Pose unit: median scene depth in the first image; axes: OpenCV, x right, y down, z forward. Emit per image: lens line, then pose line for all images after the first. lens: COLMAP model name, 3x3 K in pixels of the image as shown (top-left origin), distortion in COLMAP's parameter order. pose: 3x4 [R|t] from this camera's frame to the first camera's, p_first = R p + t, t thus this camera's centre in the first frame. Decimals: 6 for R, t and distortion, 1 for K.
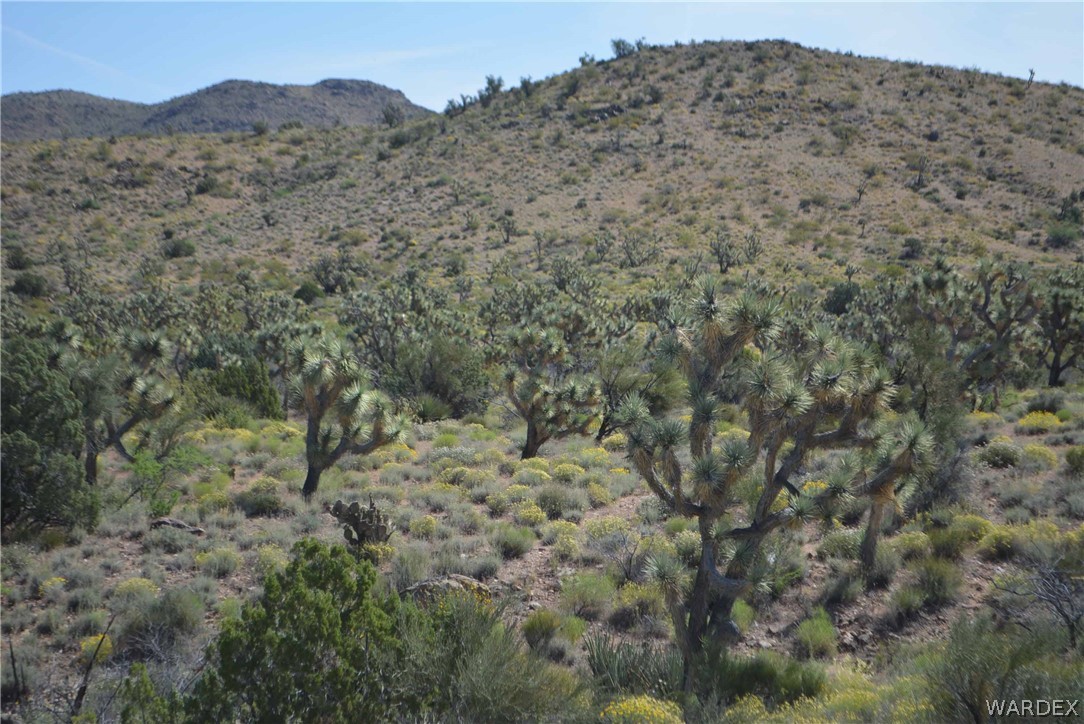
lens RADIAL K [[2425.1, 0, 542.9], [0, 2425.1, 365.1], [0, 0, 1]] dist [0.045115, 0.000000]
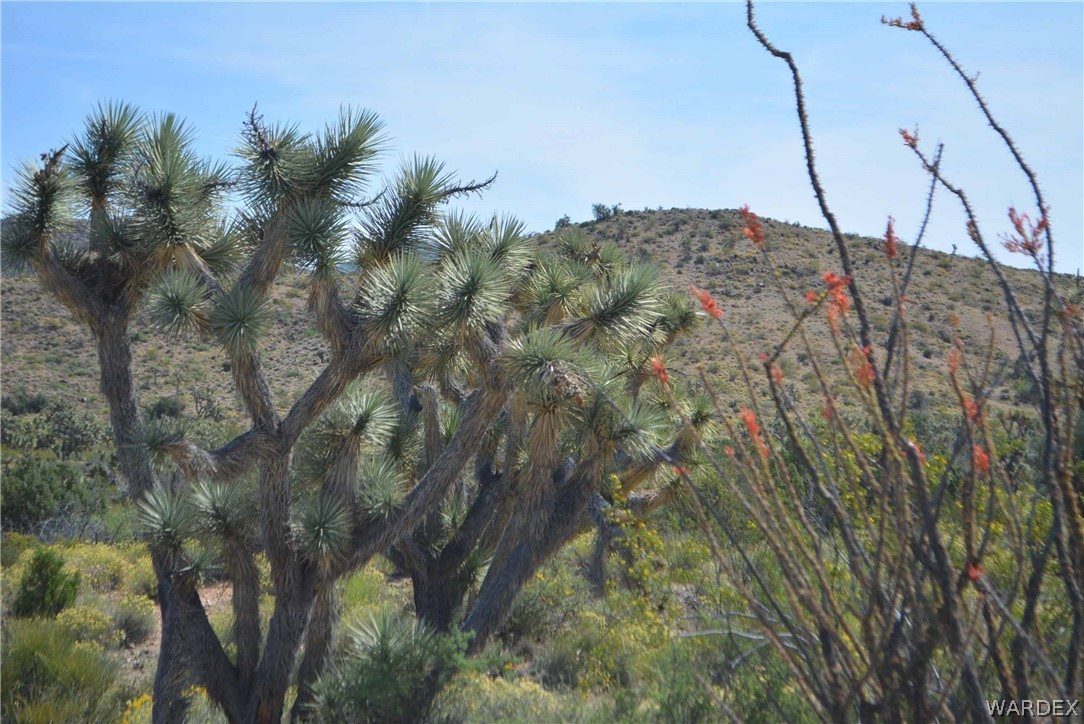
lens RADIAL K [[2425.1, 0, 544.5], [0, 2425.1, 364.1], [0, 0, 1]] dist [0.045115, 0.000000]
pose [[0.993770, 0.031353, 0.106945, -0.118790], [-0.024900, 0.997818, -0.061154, 0.008175], [-0.108629, 0.058111, 0.992382, -0.104526]]
